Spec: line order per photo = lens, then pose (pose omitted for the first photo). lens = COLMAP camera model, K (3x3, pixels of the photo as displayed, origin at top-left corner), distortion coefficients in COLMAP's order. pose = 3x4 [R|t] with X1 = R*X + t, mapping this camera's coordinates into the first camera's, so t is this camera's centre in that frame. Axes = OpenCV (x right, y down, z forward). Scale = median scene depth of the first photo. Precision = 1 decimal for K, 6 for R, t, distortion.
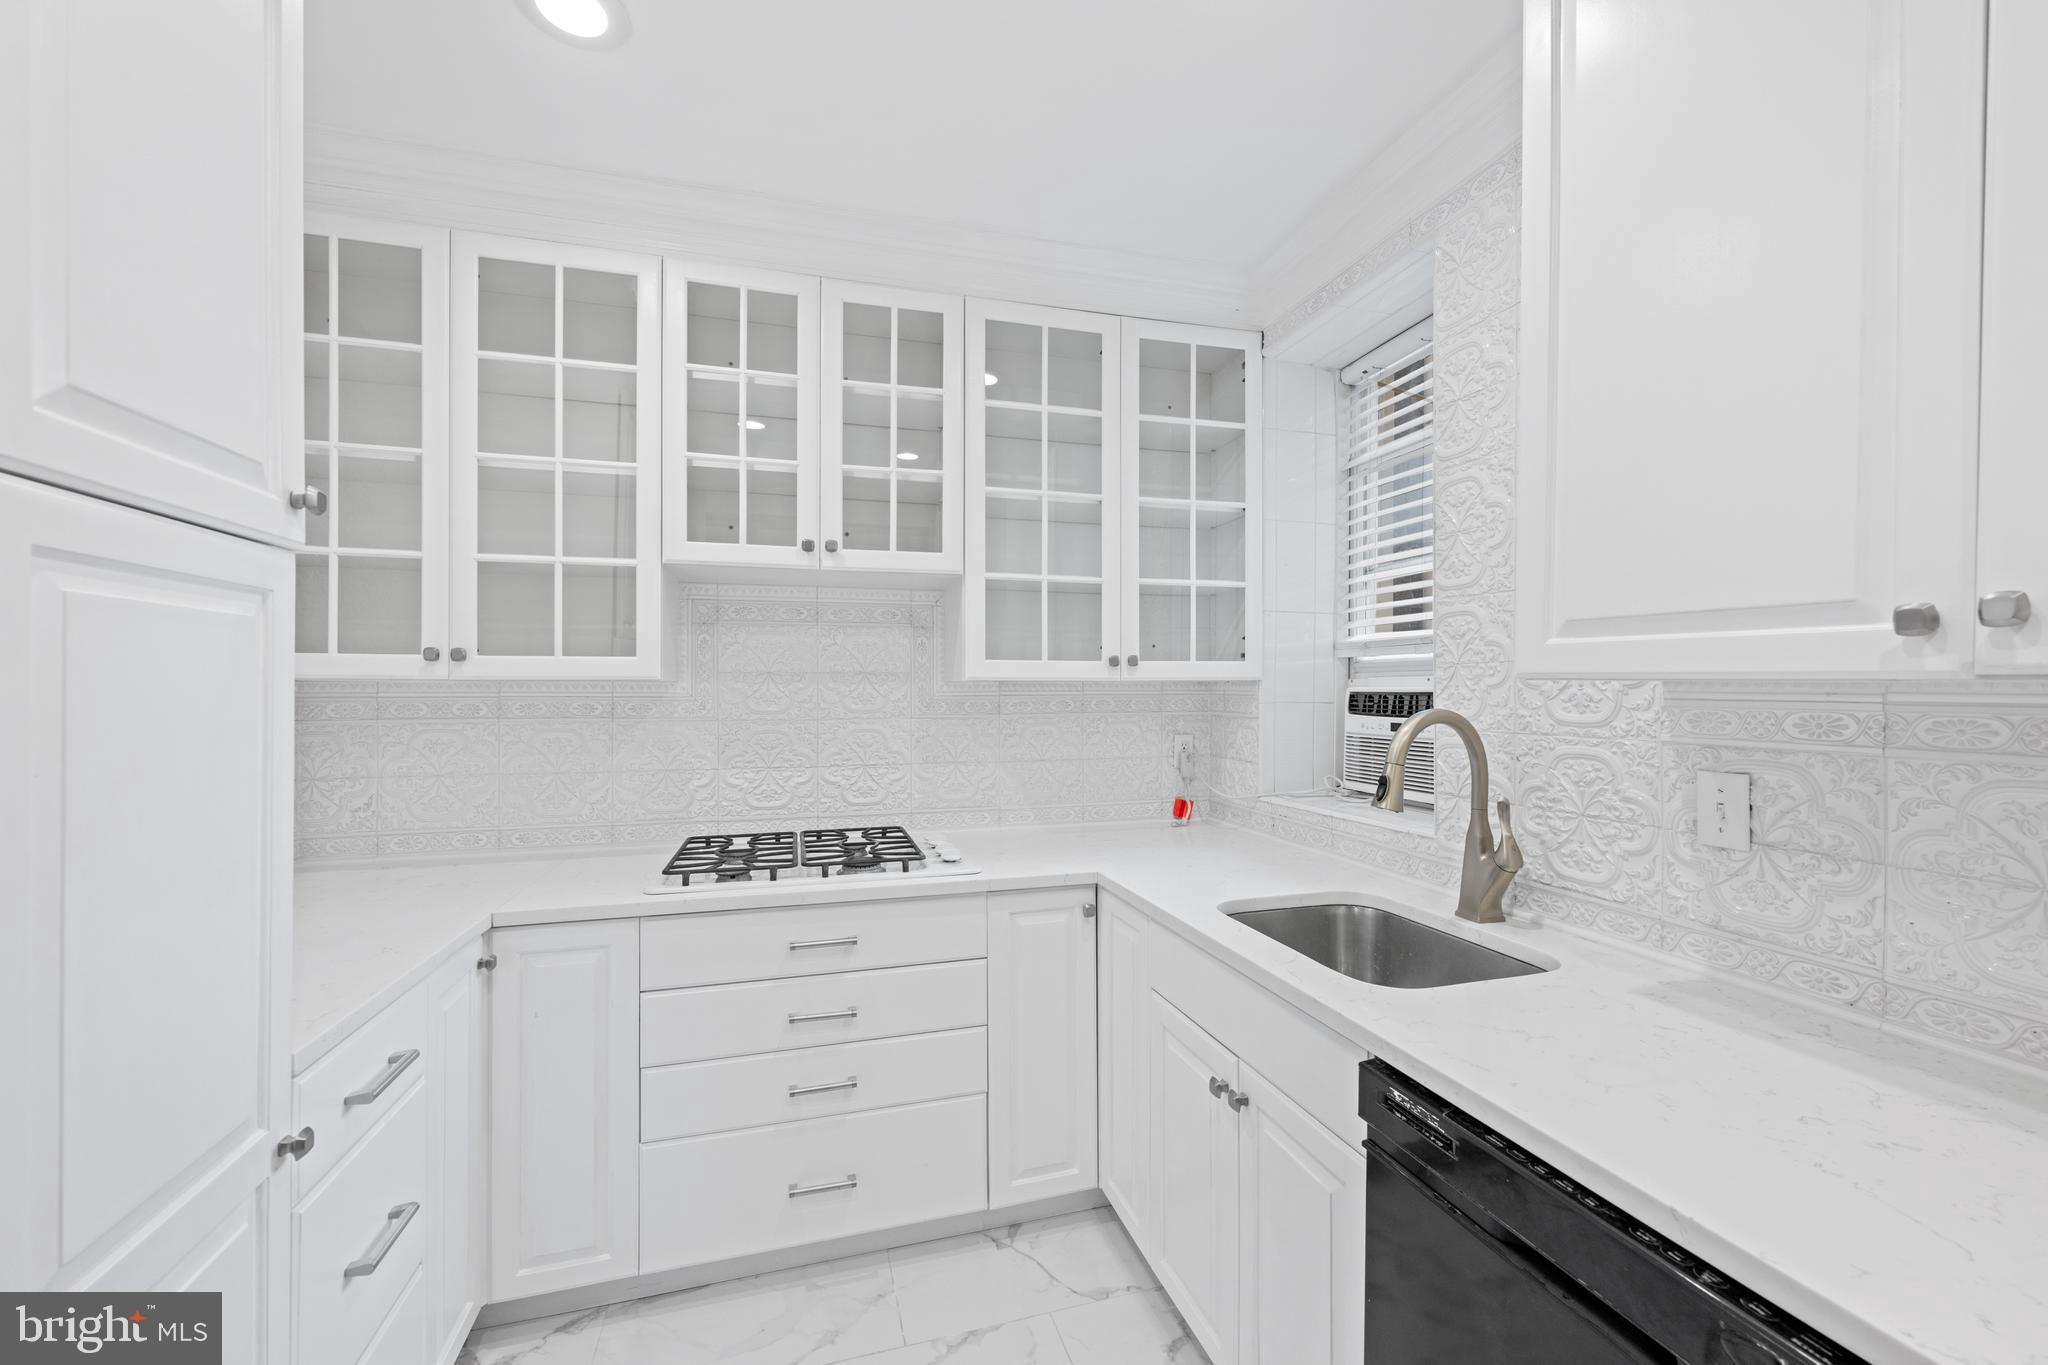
lens RADIAL K [[809.9, 0, 1028.5], [0, 809.9, 680.0], [0, 0, 1]] dist [-0.003206, 0.001012]
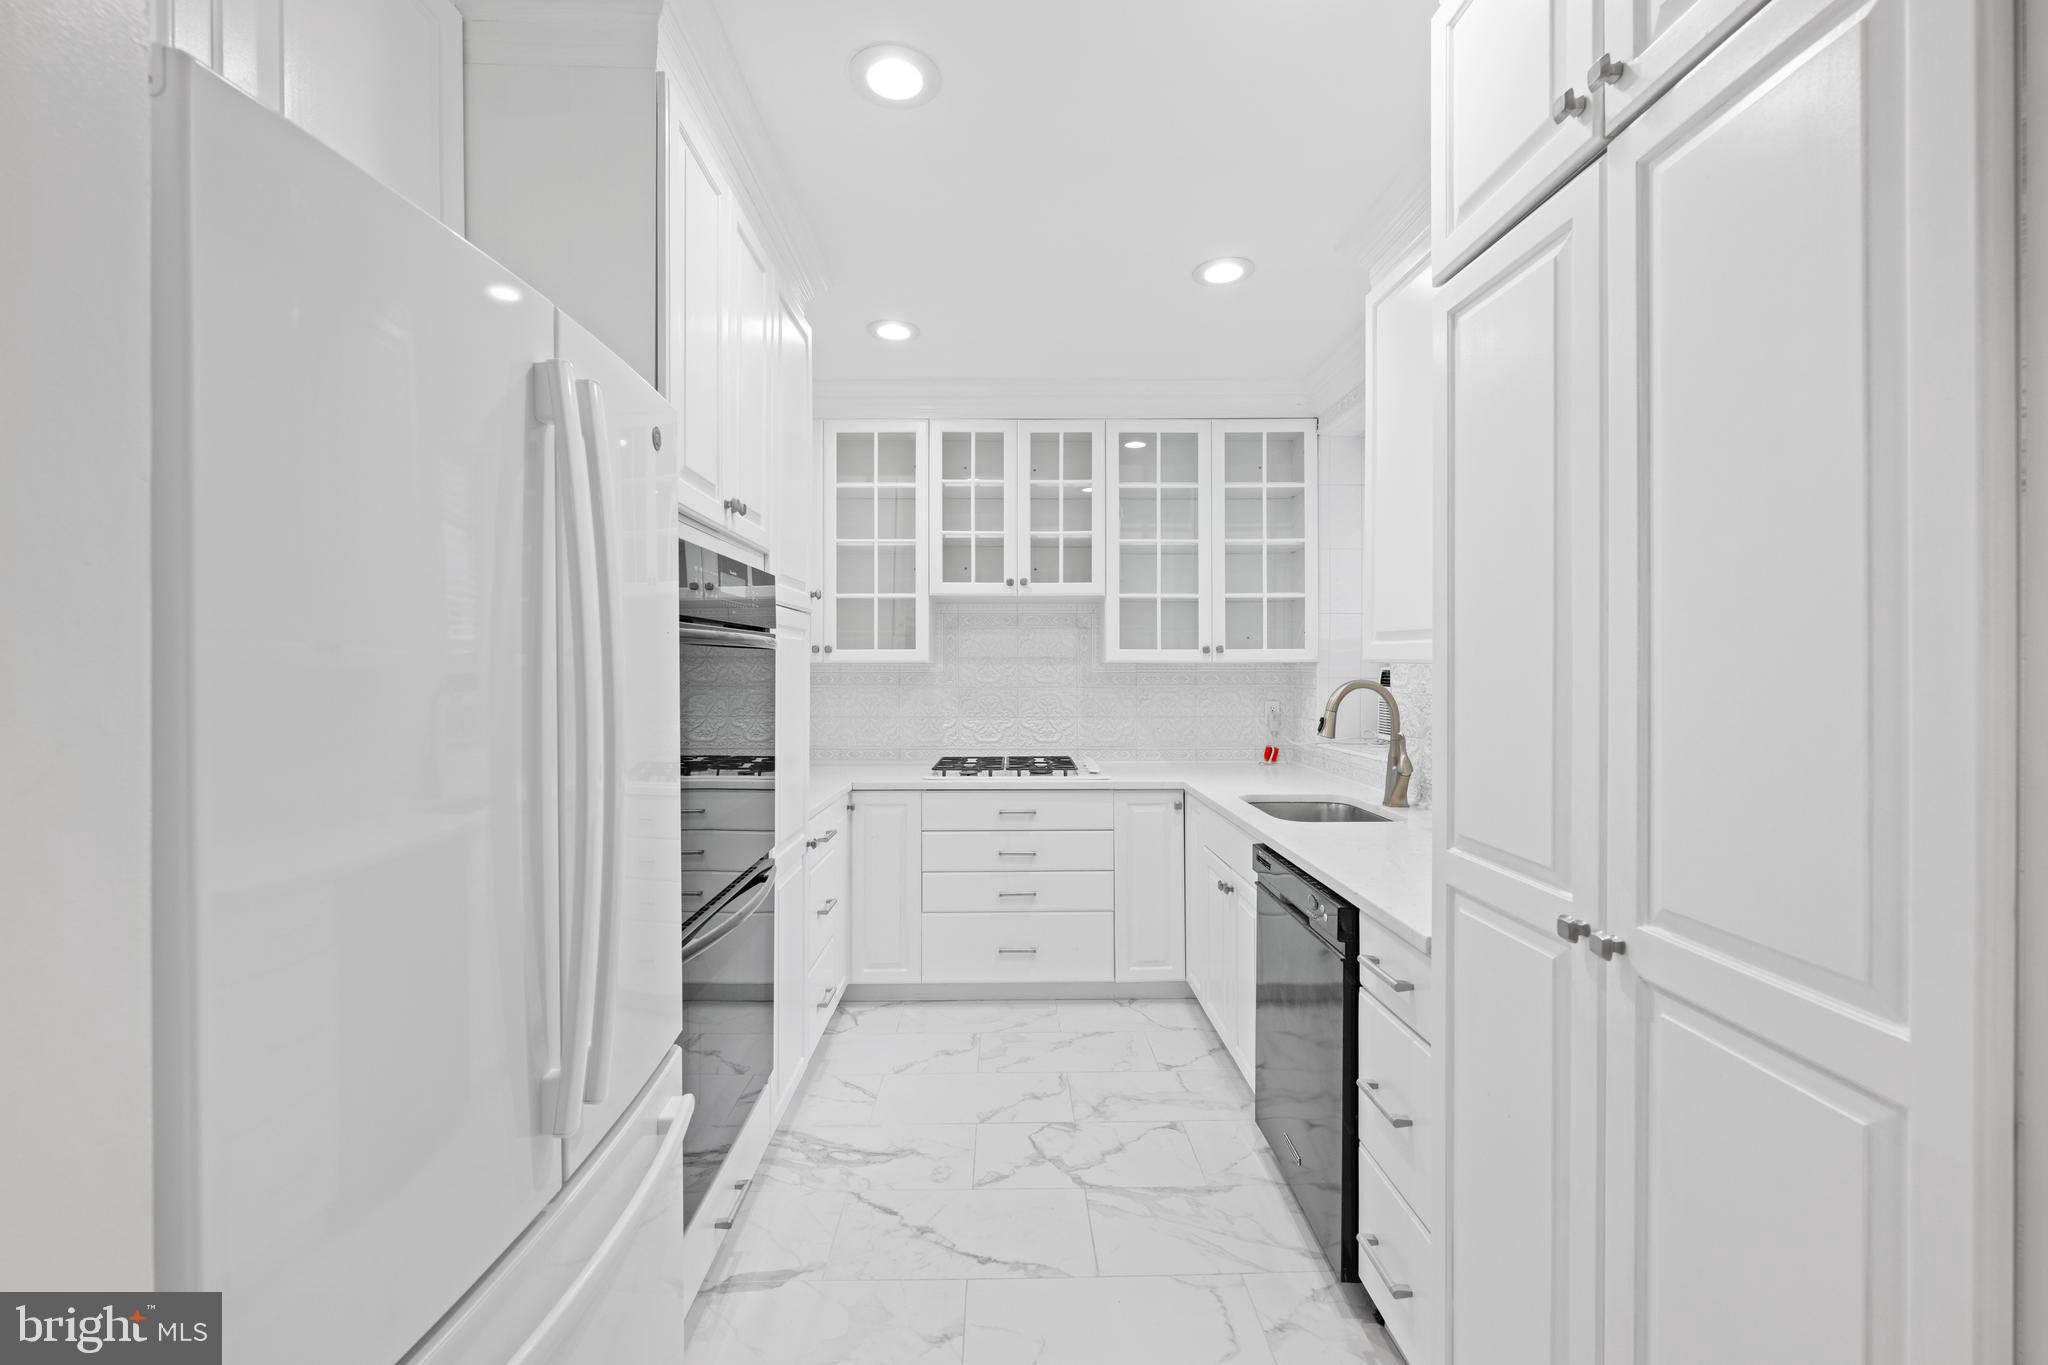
lens RADIAL K [[809.9, 0, 1020.7], [0, 809.9, 670.0], [0, 0, 1]] dist [-0.003206, 0.001012]
pose [[0.962593, 0.001112, -0.270950, 0.201757], [0.002127, 0.999930, 0.011660, -0.003621], [0.270944, -0.011801, 0.962523, -0.604150]]
